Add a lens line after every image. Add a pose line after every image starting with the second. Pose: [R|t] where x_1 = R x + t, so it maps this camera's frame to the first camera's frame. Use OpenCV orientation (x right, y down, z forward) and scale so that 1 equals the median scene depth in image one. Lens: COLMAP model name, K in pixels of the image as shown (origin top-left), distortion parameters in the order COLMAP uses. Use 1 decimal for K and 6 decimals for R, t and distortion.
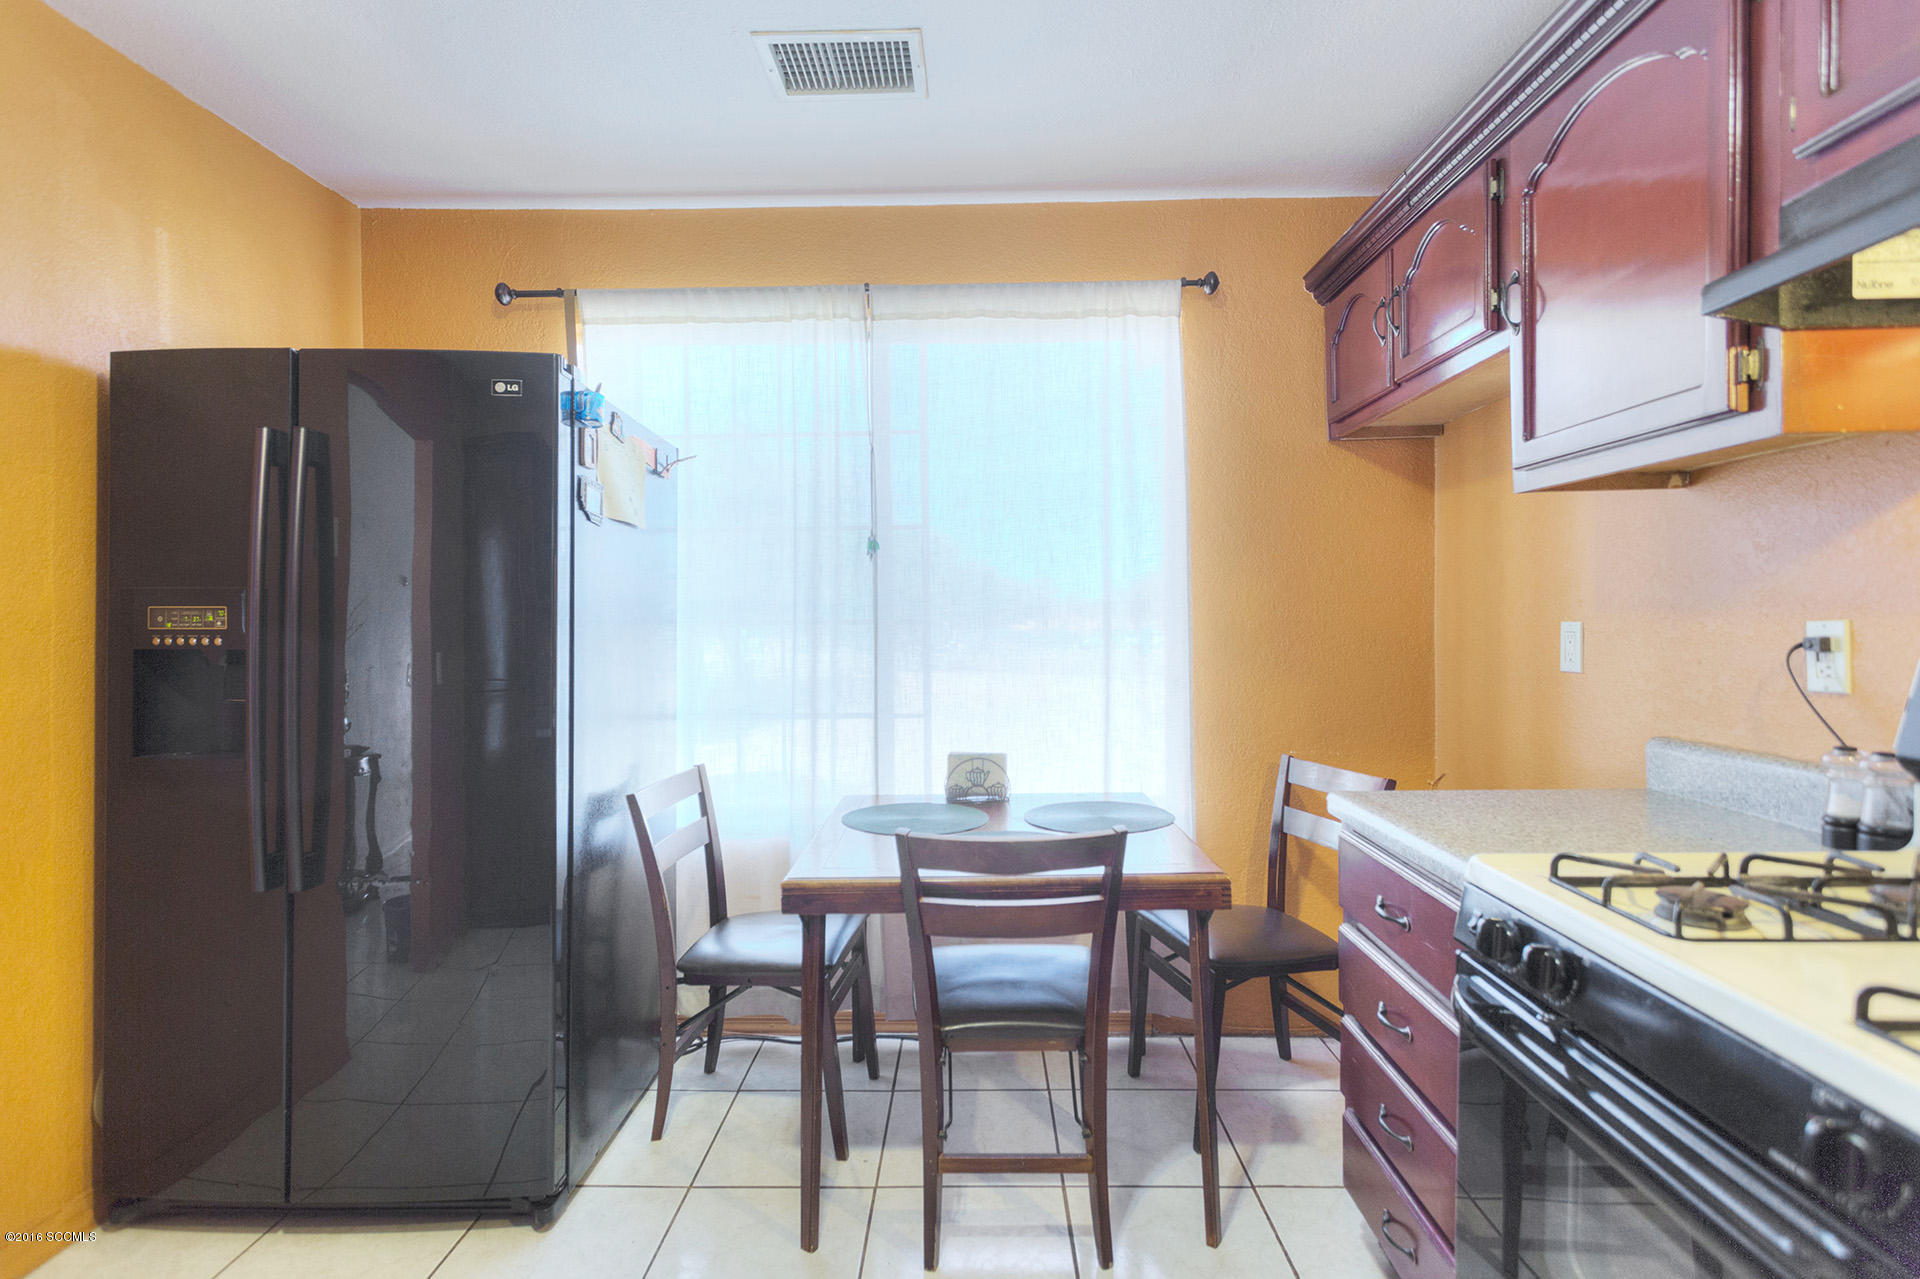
lens RADIAL K [[919.8, 0, 956.7], [0, 919.8, 631.7], [0, 0, 1]] dist [0.003227, 0.000367]
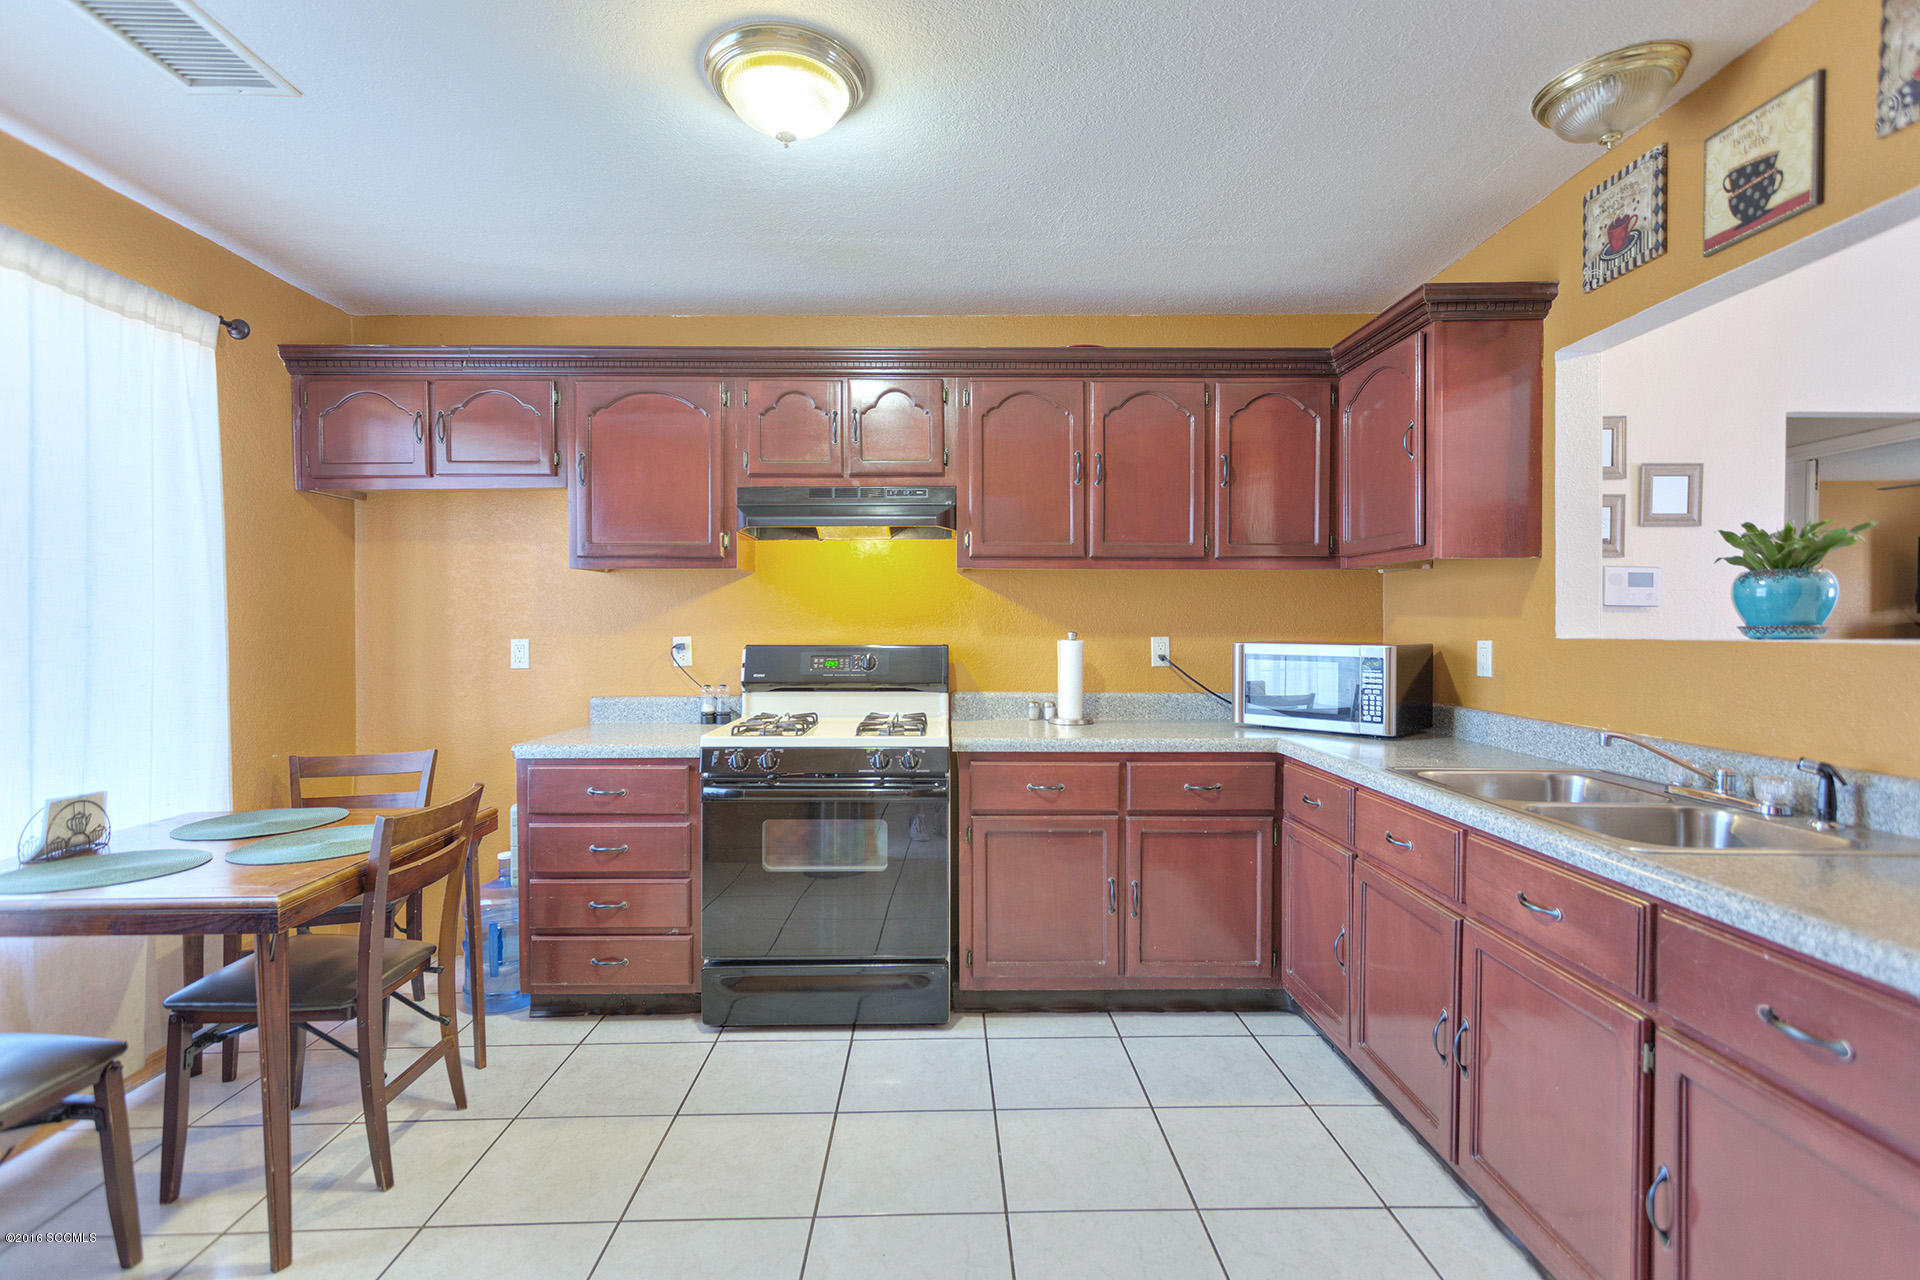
lens RADIAL K [[897.8, 0, 958.7], [0, 897.8, 635.4], [0, 0, 1]] dist [0.002881, 0.000362]
pose [[-0.048354, -0.000274, 0.998830, -0.855518], [0.017829, 0.999840, 0.001138, -0.003564], [-0.998671, 0.017863, -0.048341, 0.217888]]
